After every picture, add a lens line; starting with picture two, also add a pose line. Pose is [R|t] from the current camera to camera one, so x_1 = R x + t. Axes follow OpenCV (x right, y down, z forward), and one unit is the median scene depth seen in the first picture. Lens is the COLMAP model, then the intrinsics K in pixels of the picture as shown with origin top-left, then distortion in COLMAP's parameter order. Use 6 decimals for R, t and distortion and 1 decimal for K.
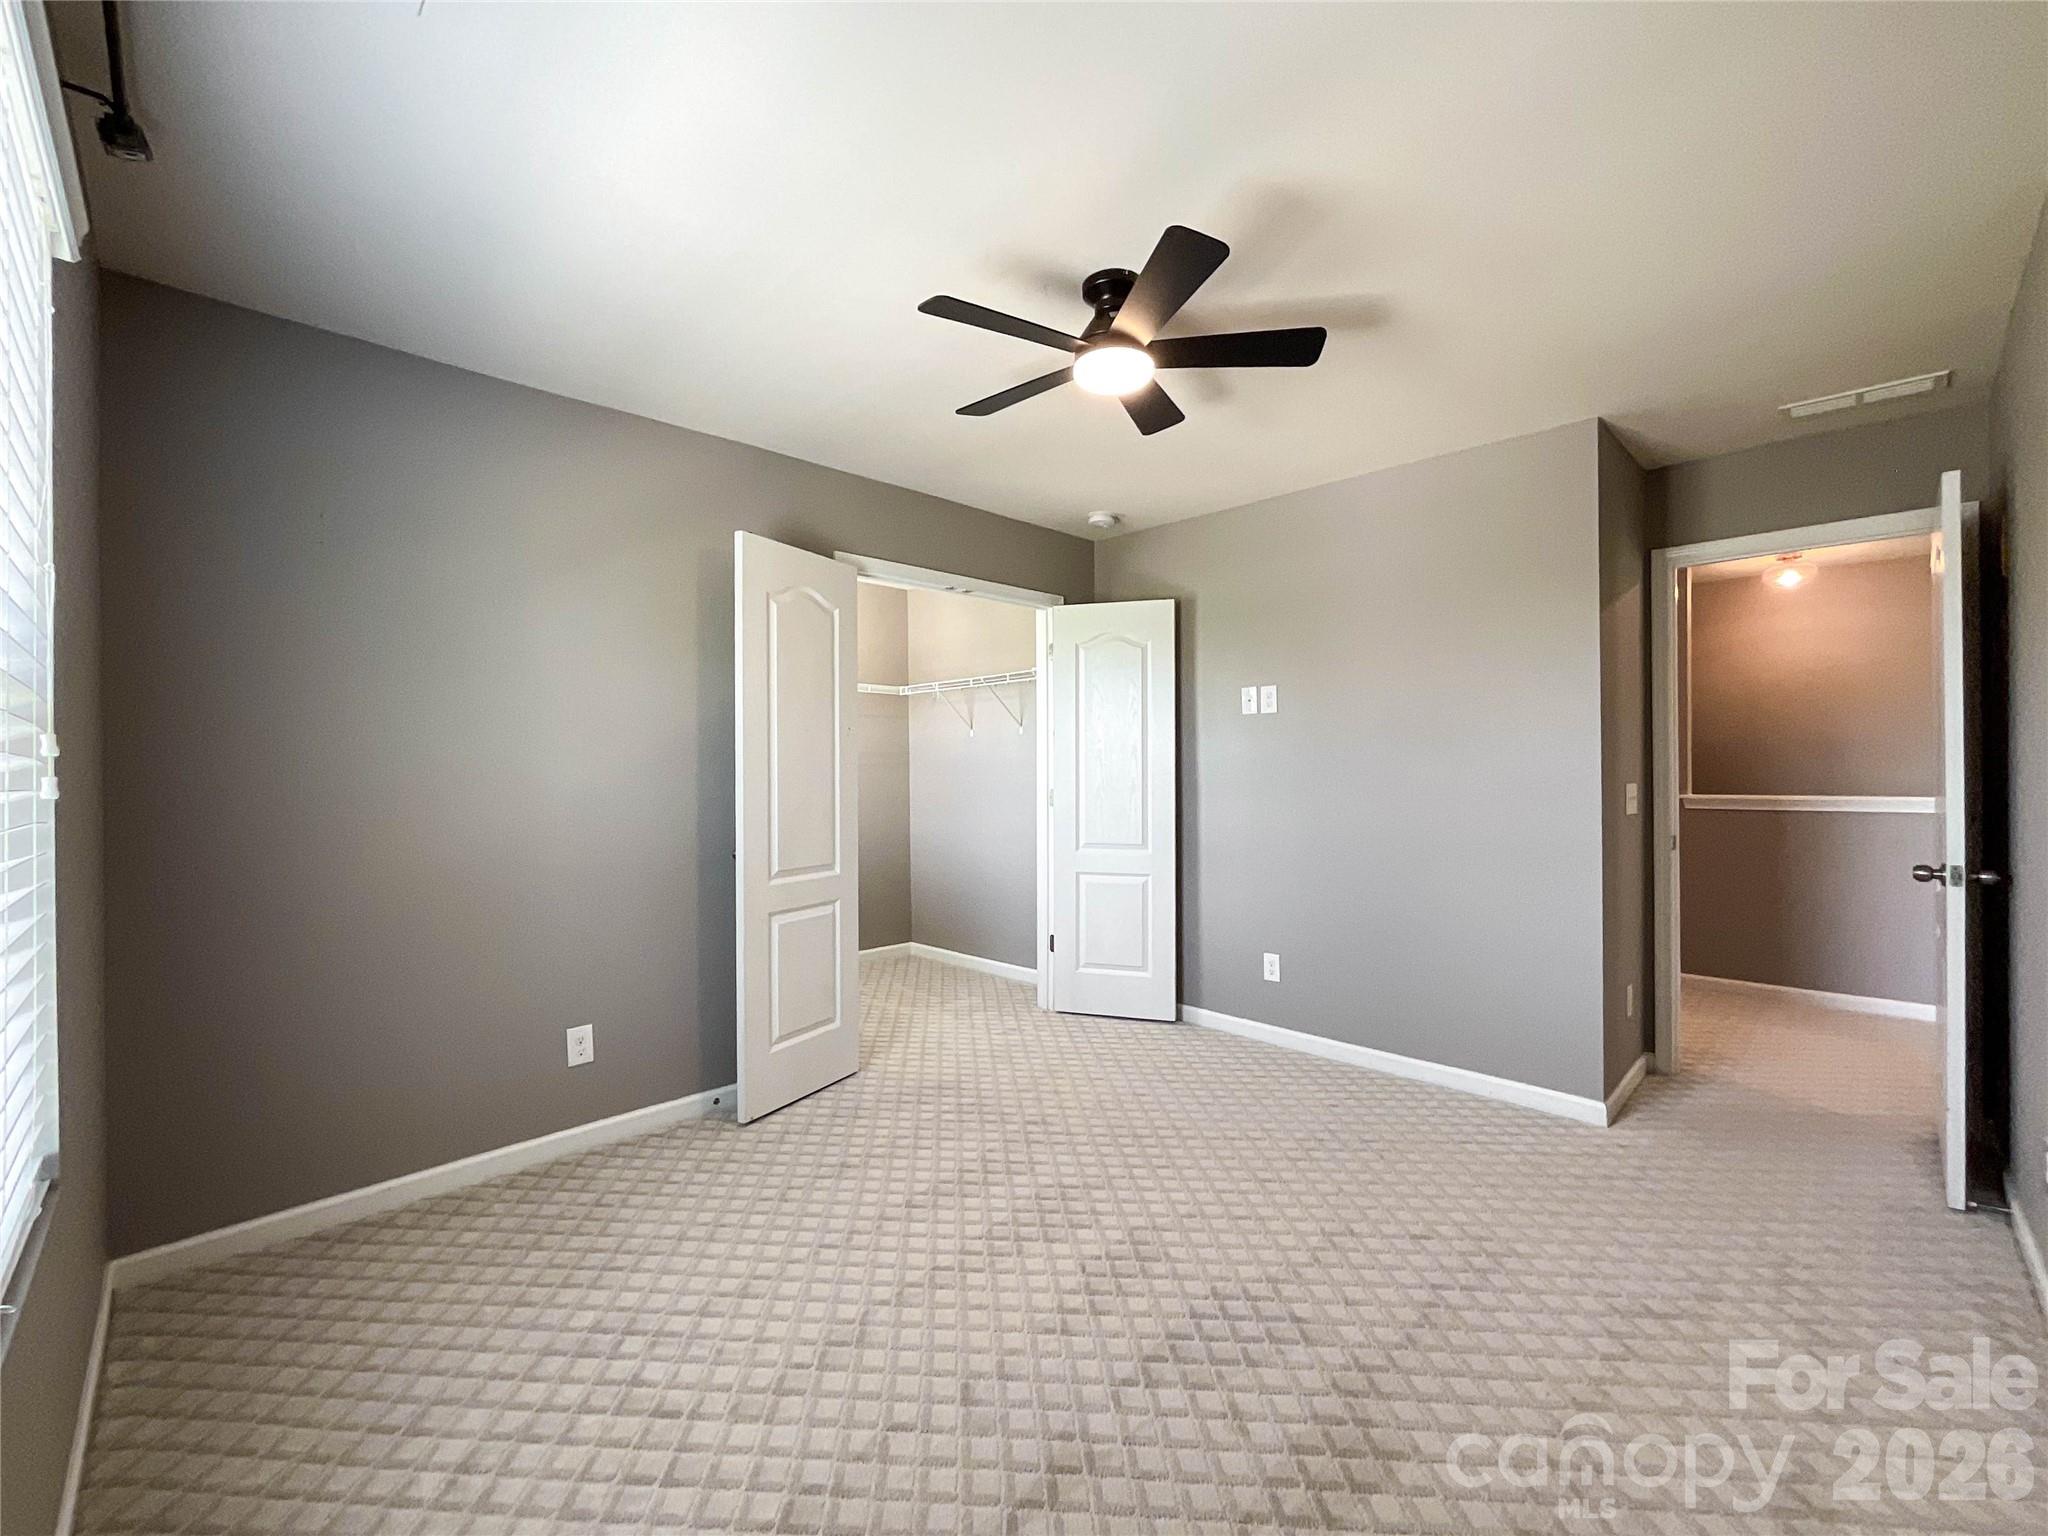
lens RADIAL K [[850.3, 0, 1032.5], [0, 850.3, 764.7], [0, 0, 1]] dist [-0.004119, 0.001399]
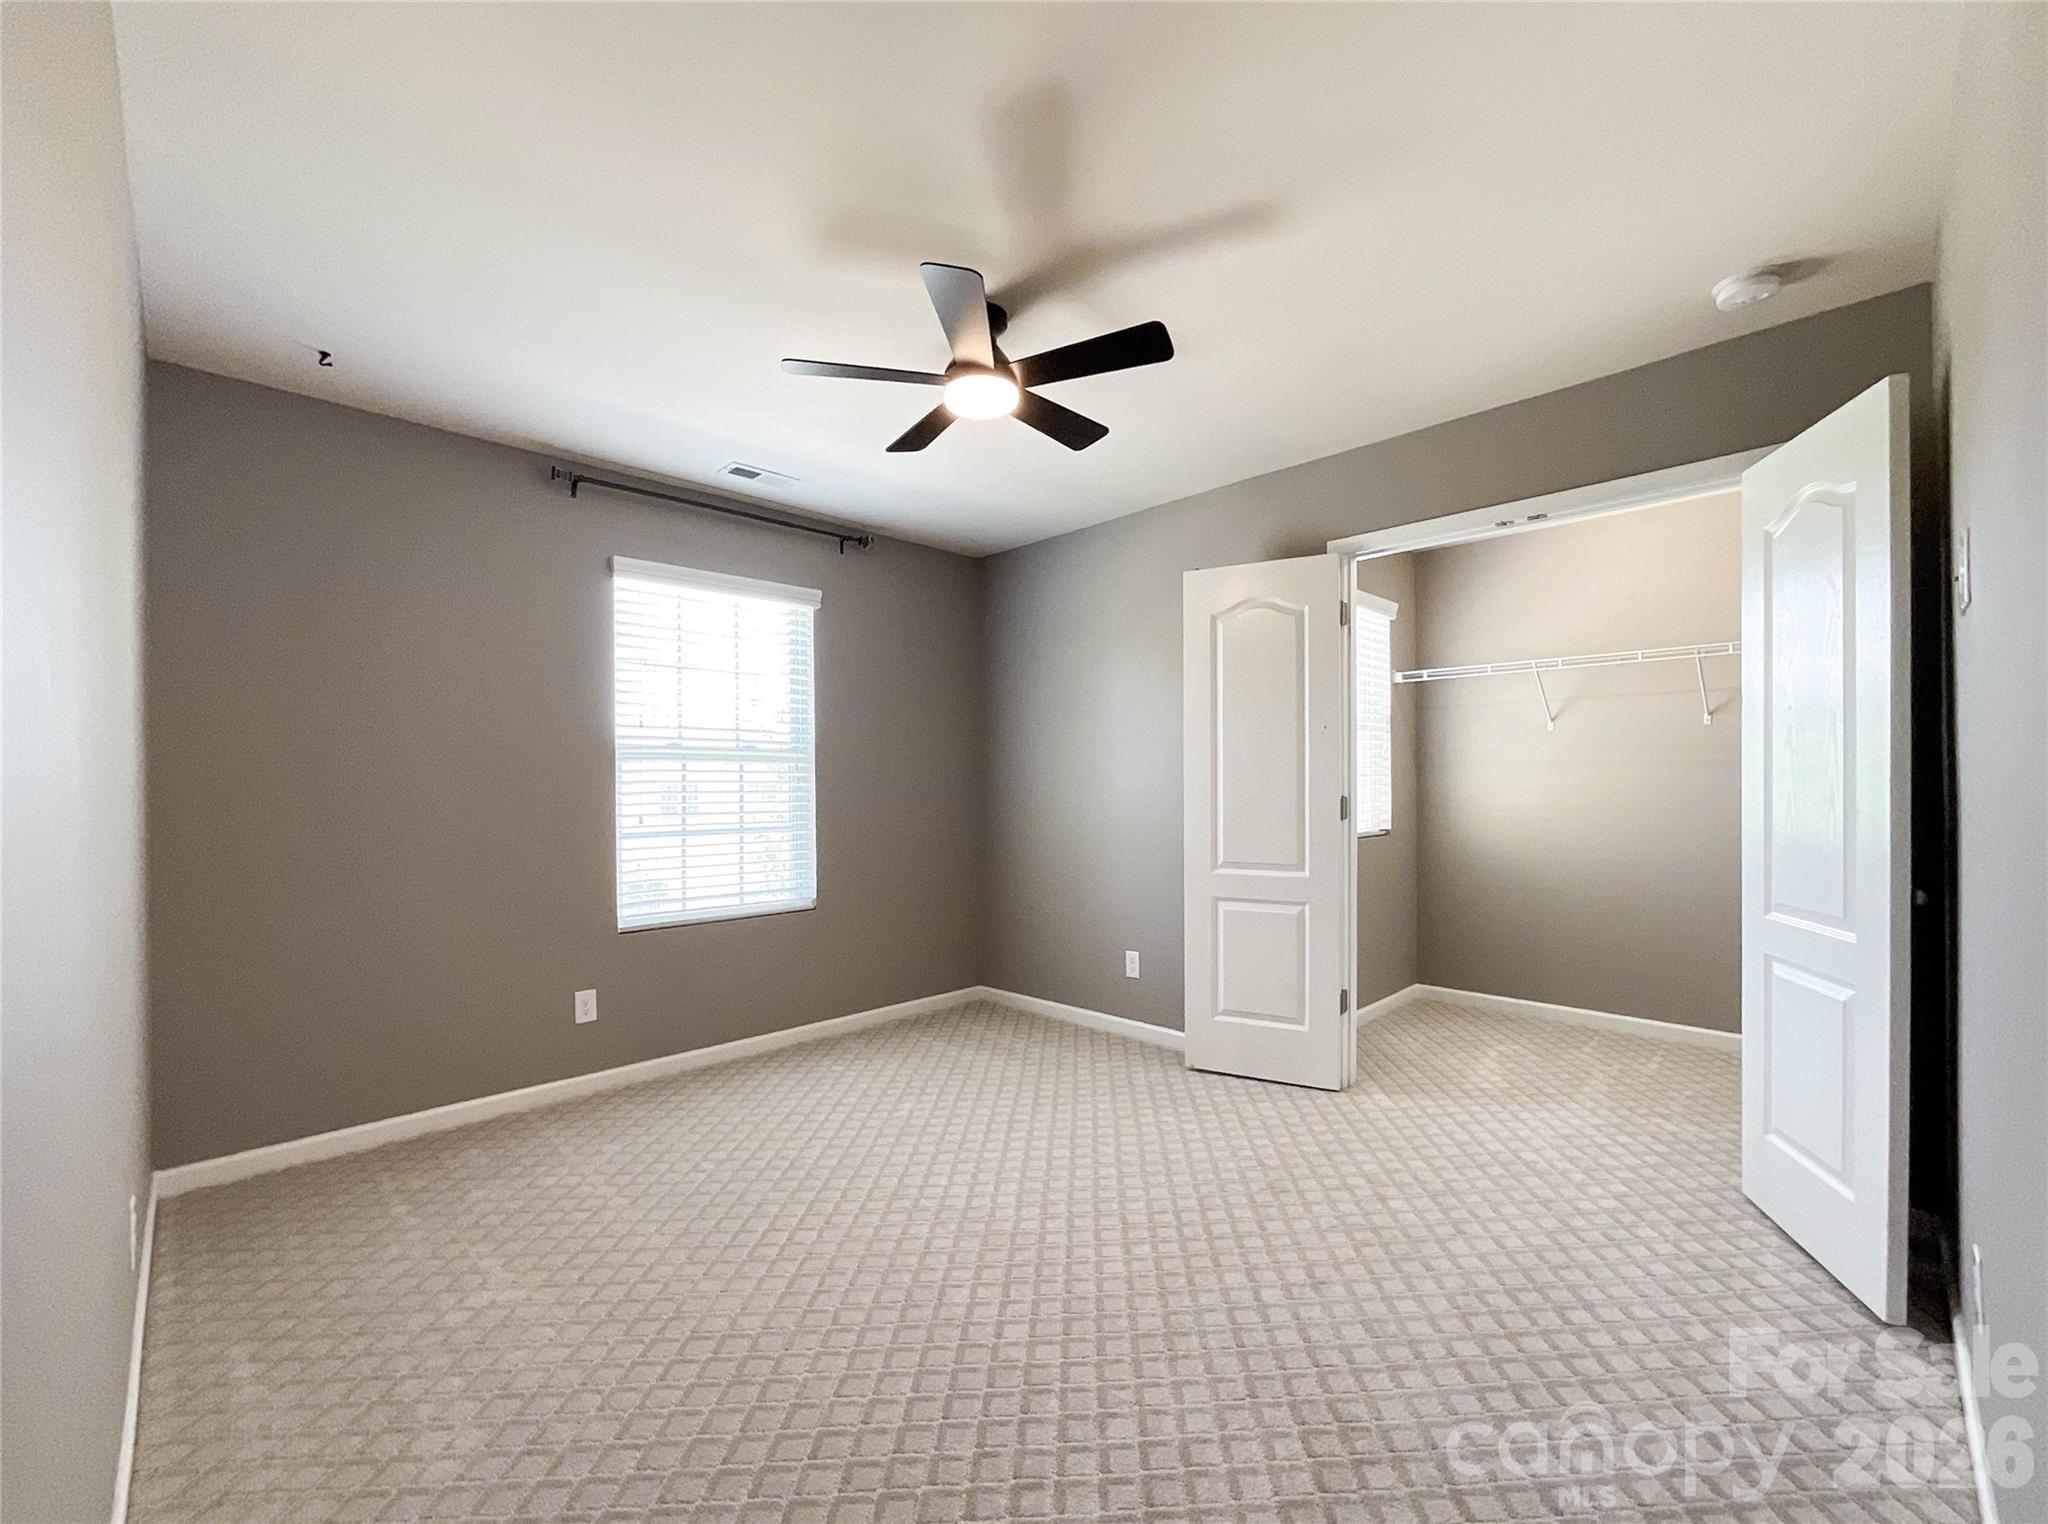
lens RADIAL K [[850.3, 0, 1032.6], [0, 850.3, 780.2], [0, 0, 1]] dist [-0.004119, 0.001399]
pose [[0.020399, 0.002254, -0.999789, 0.760205], [0.012340, 0.999921, 0.002506, 0.010249], [0.999716, -0.012388, 0.020369, 0.673854]]
